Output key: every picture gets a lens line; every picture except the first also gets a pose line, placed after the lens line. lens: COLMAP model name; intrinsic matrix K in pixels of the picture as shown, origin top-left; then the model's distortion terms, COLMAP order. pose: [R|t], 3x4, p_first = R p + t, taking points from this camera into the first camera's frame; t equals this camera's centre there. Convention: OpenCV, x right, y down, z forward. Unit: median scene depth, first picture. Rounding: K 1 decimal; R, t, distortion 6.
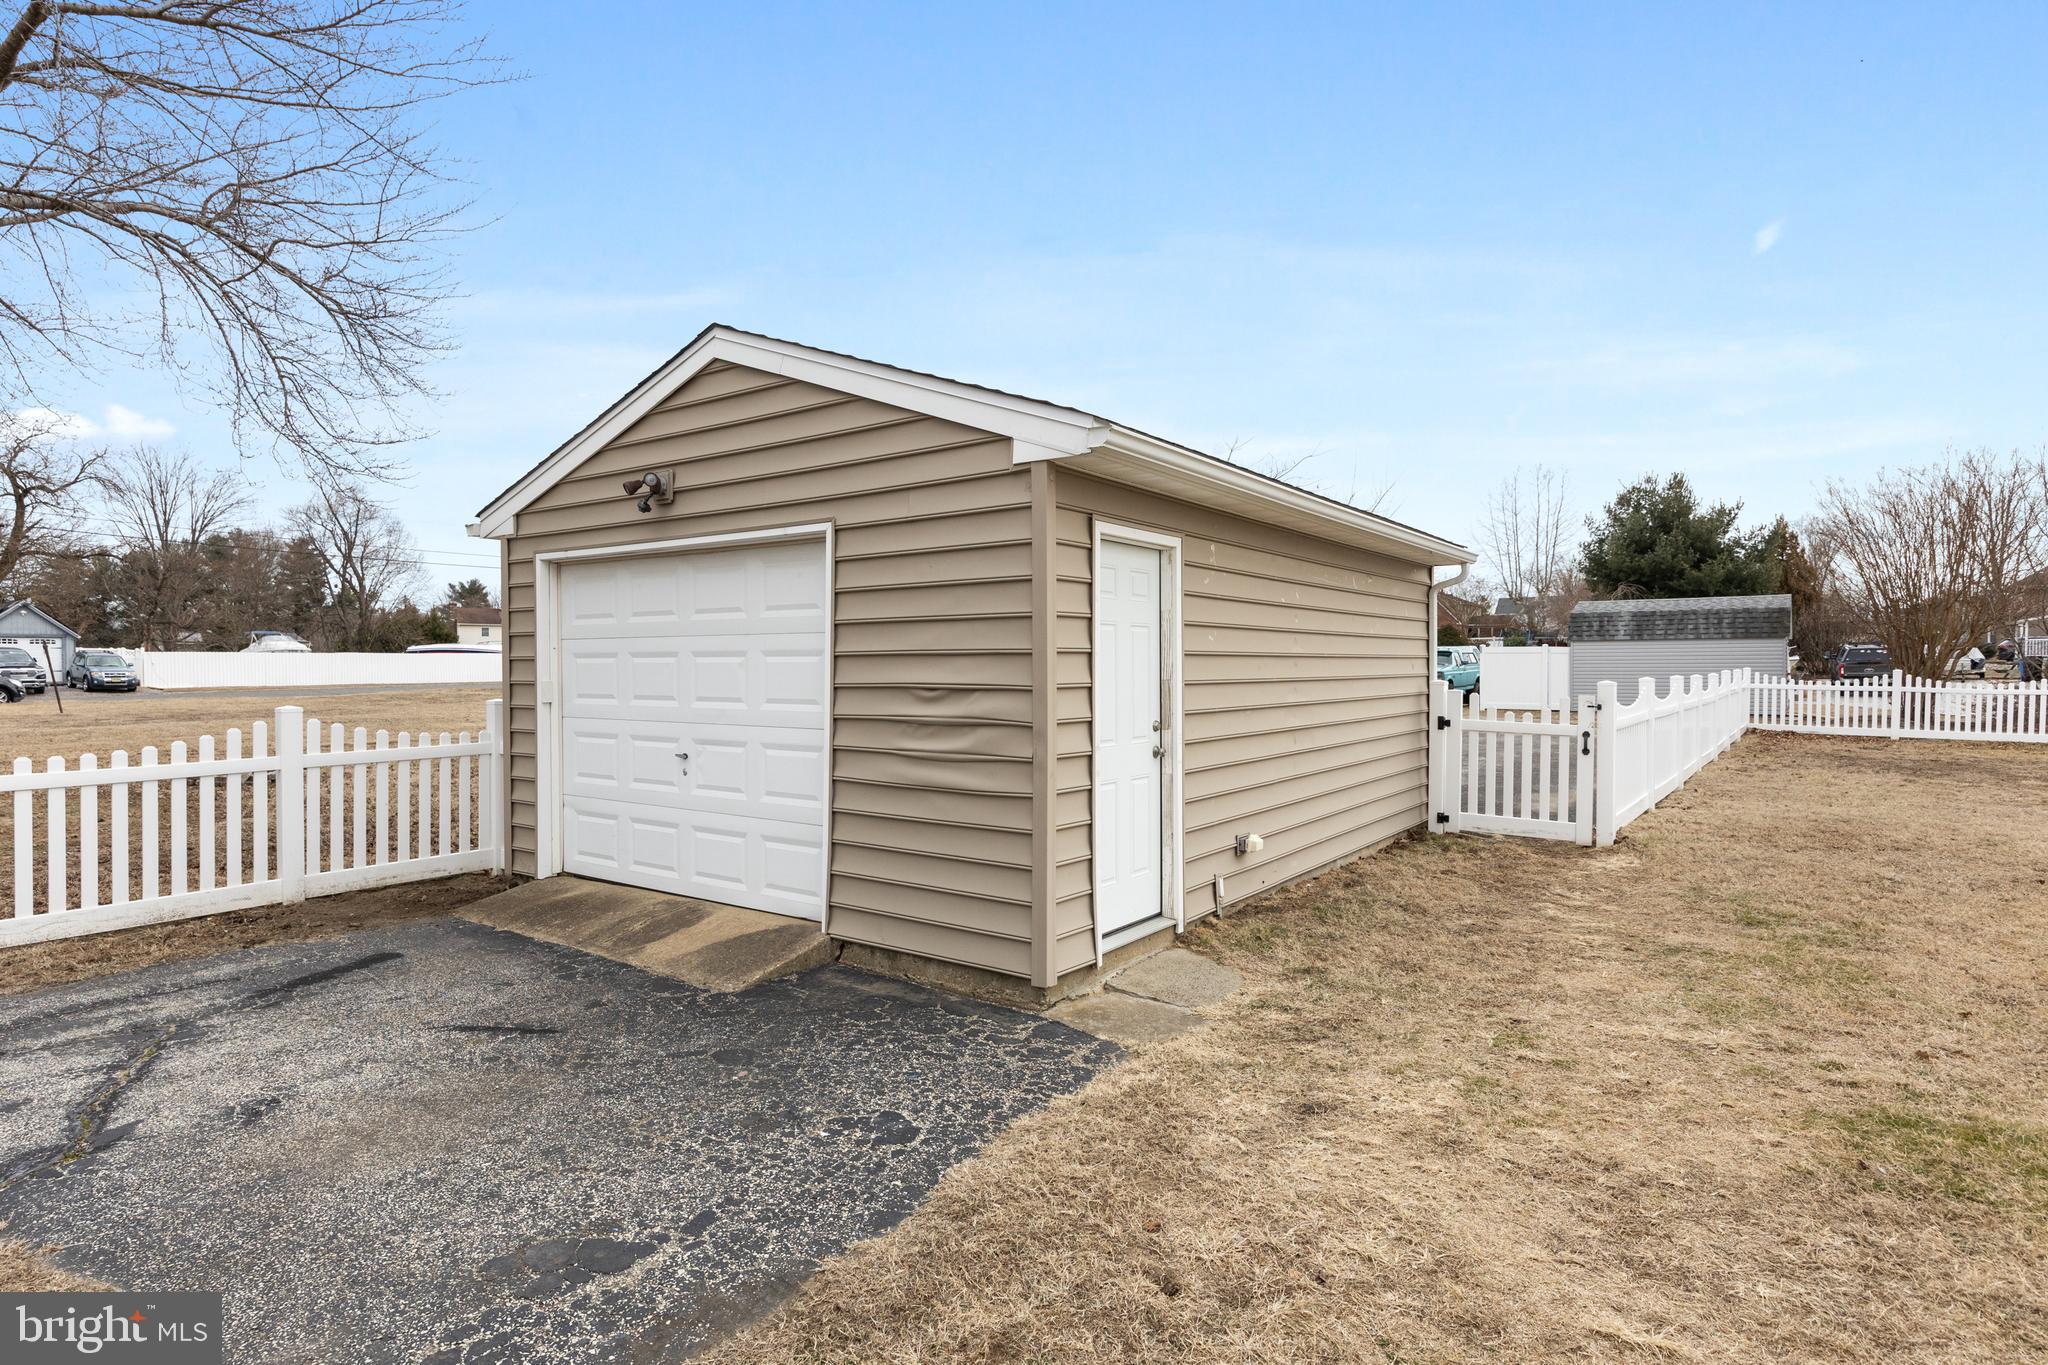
lens RADIAL K [[1094.6, 0, 1024.0], [0, 1094.6, 682.5], [0, 0, 1]] dist [-0.005596, 0.000629]
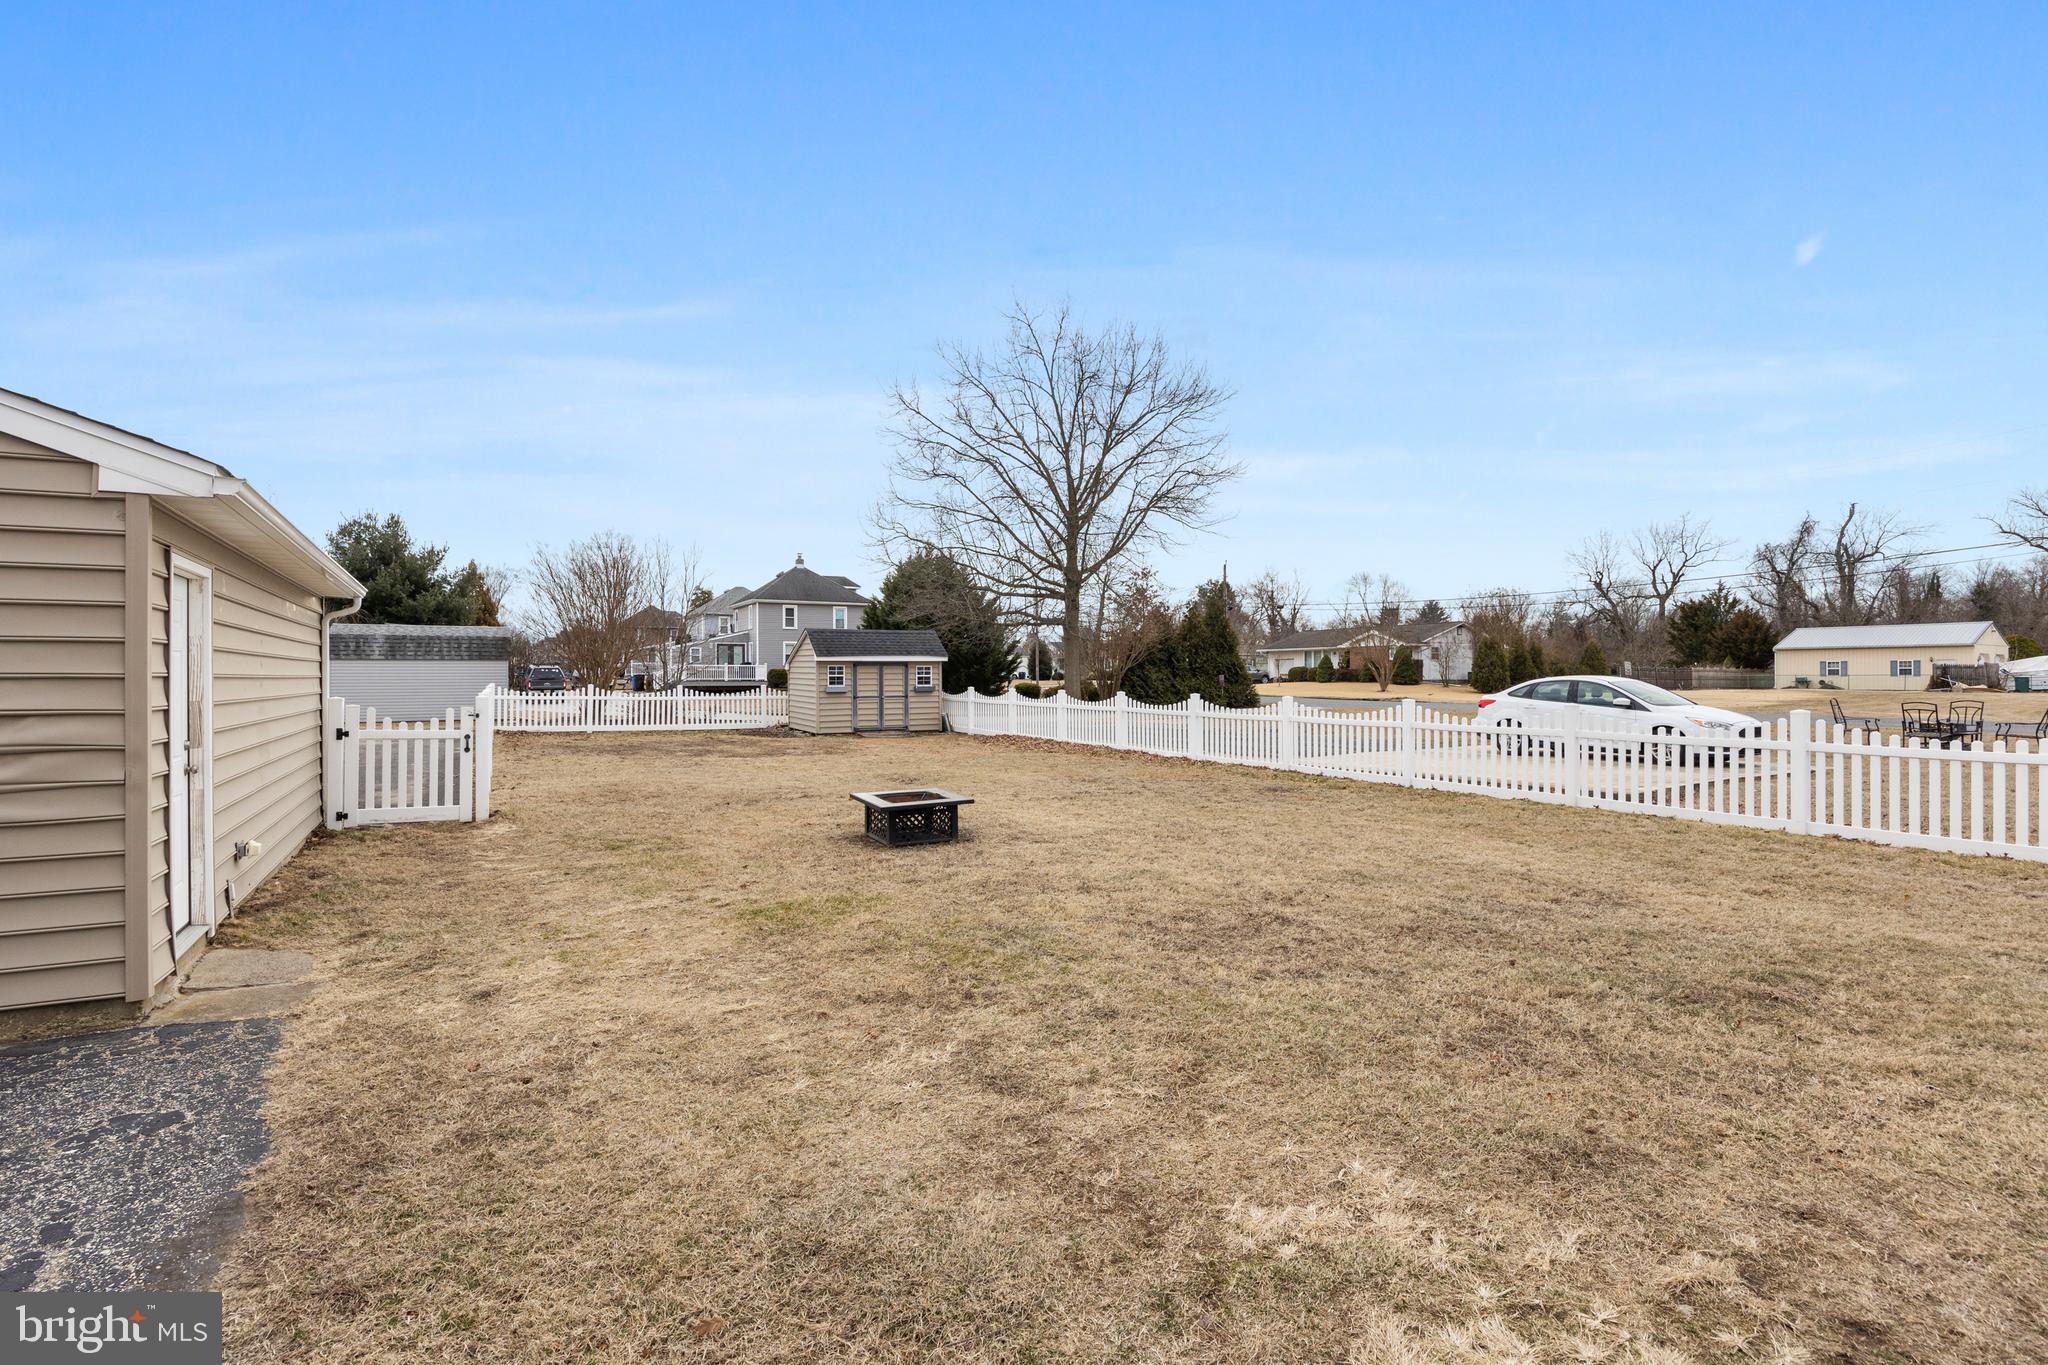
lens RADIAL K [[975.1, 0, 1024.0], [0, 975.1, 682.5], [0, 0, 1]] dist [-0.000370, -0.000148]
pose [[0.400828, -0.002451, 0.916150, -0.487879], [0.013420, 0.999905, -0.003196, -0.008088], [-0.916055, 0.013576, 0.400823, -0.139034]]
